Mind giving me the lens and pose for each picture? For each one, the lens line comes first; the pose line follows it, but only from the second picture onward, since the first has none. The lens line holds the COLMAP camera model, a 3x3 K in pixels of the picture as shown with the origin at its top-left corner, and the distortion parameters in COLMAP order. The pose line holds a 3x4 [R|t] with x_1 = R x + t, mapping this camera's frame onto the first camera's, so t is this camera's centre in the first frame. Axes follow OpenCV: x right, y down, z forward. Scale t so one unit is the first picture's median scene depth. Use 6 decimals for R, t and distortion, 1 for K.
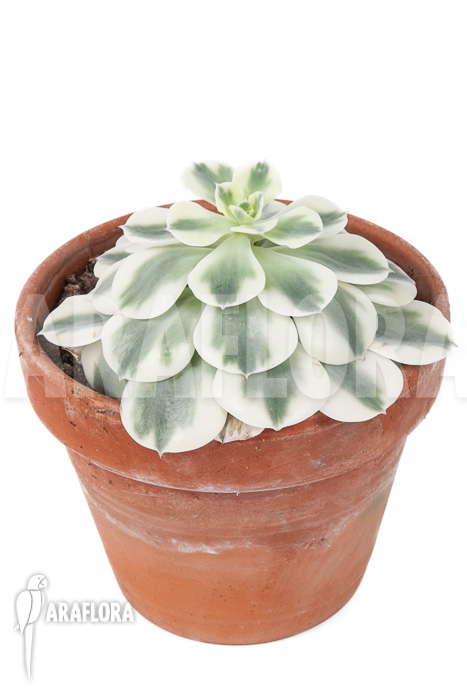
lens RADIAL K [[1925.7, 0, 233.5], [0, 1925.7, 350.0], [0, 0, 1]] dist [0.639548, -0.108344]
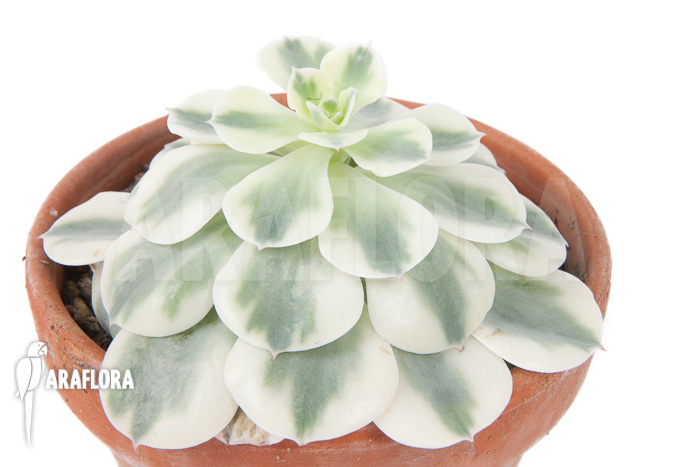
lens RADIAL K [[1268.4, 0, 352.1], [0, 1268.4, 255.4], [0, 0, 1]] dist [0.280663, 0.008875]
pose [[0.977673, 0.157819, -0.138740, 0.087226], [-0.150938, 0.986789, 0.058863, -0.049517], [0.146197, -0.036608, 0.988578, 0.545962]]
